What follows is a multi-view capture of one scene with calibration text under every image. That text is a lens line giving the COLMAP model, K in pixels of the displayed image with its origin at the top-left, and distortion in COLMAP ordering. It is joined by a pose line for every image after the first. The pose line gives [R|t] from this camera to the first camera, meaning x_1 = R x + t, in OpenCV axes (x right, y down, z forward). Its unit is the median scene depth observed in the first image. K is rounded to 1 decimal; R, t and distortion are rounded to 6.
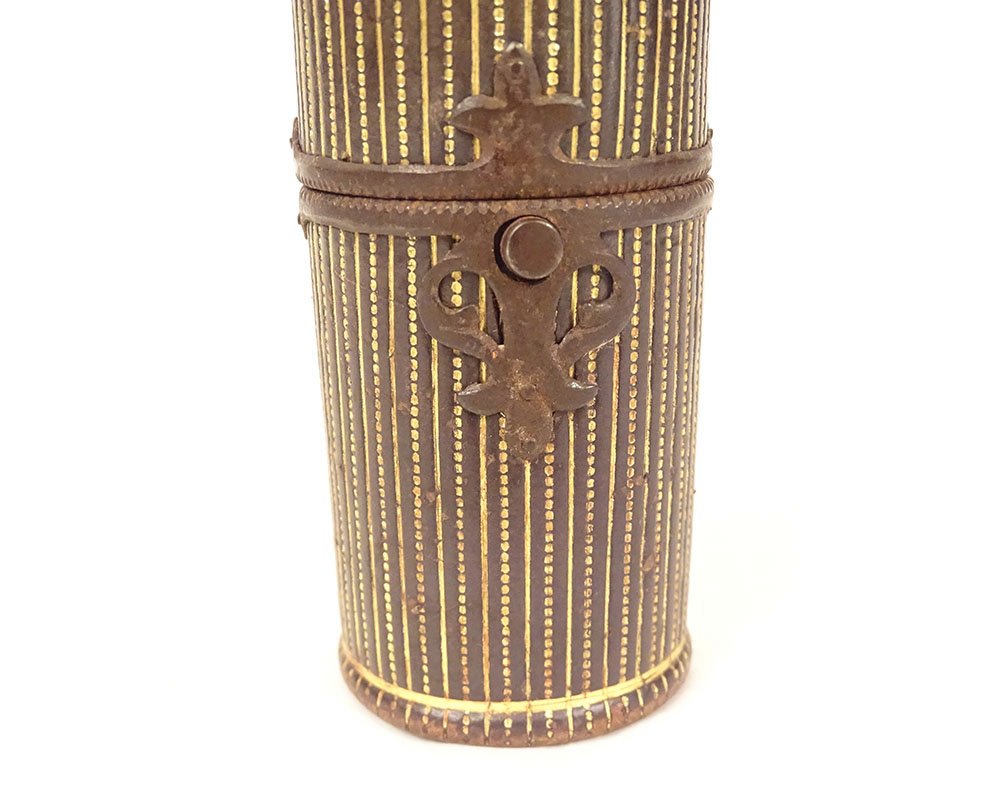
lens RADIAL K [[1227.3, 0, 517.5], [0, 1227.3, 504.0], [0, 0, 1]] dist [0.009960, 0.000000]
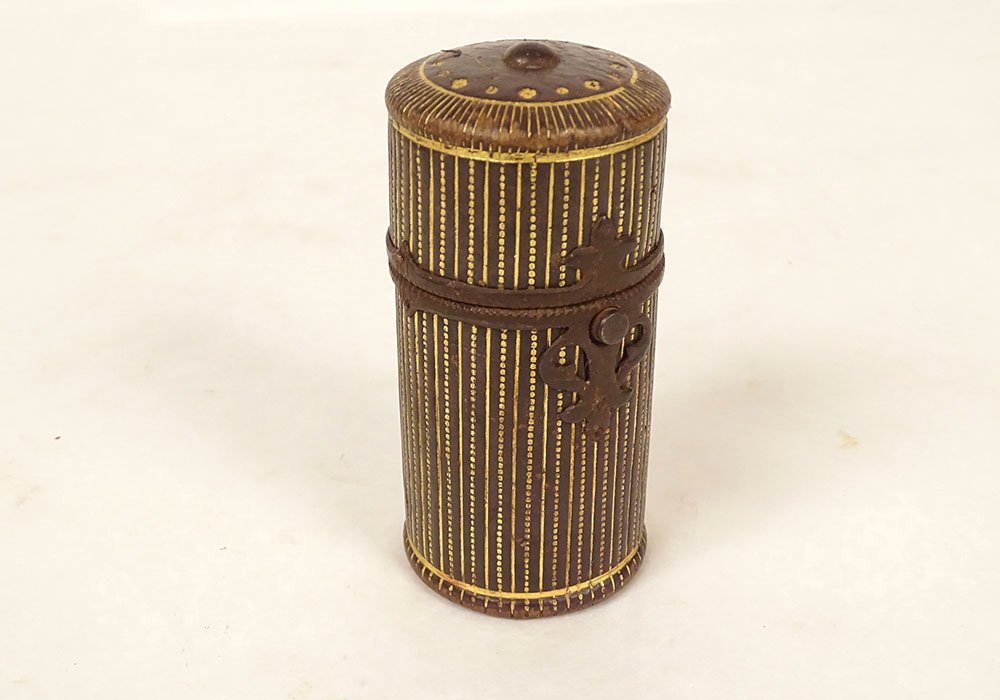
lens RADIAL K [[1339.2, 0, 494.8], [0, 1339.2, 357.1], [0, 0, 1]] dist [0.001391, 0.000000]
pose [[0.898114, -0.203983, 0.389593, -0.762192], [0.150093, 0.974902, 0.164435, -0.446464], [-0.413357, -0.089207, 0.906189, -0.503137]]
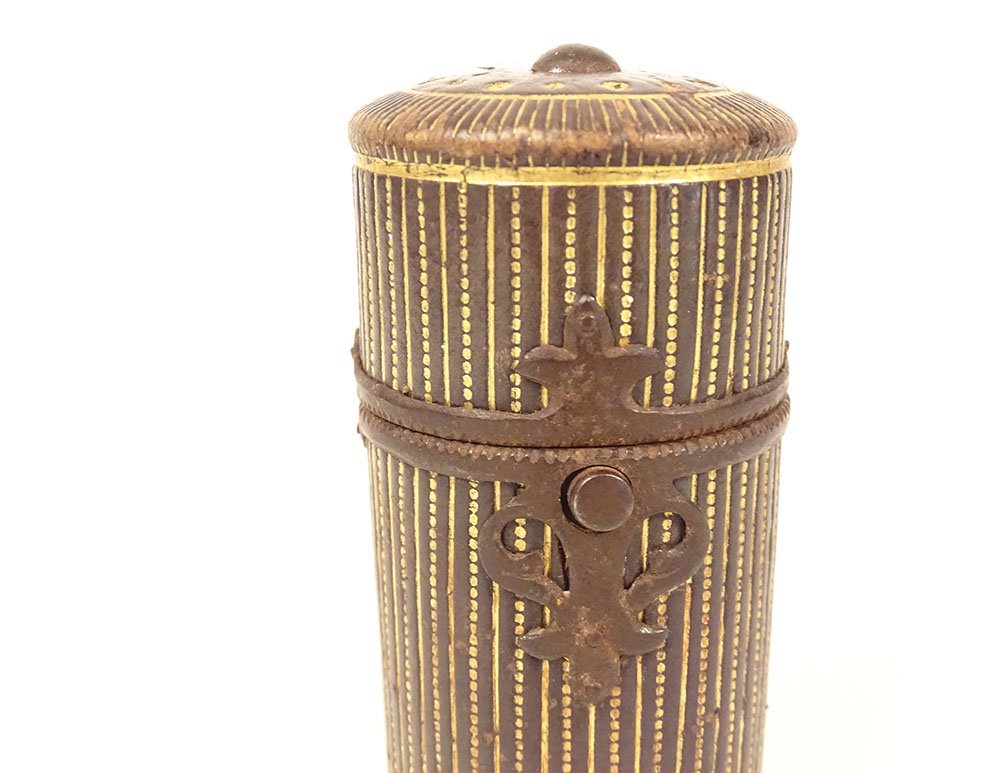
lens RADIAL K [[1177.0, 0, 579.2], [0, 1177.0, 429.2], [0, 0, 1]] dist [0.012842, 0.000000]
pose [[0.999864, 0.016456, 0.000734, -0.006024], [-0.016377, 0.997862, -0.063264, -0.189187], [-0.001774, 0.063243, 0.997997, 0.085689]]
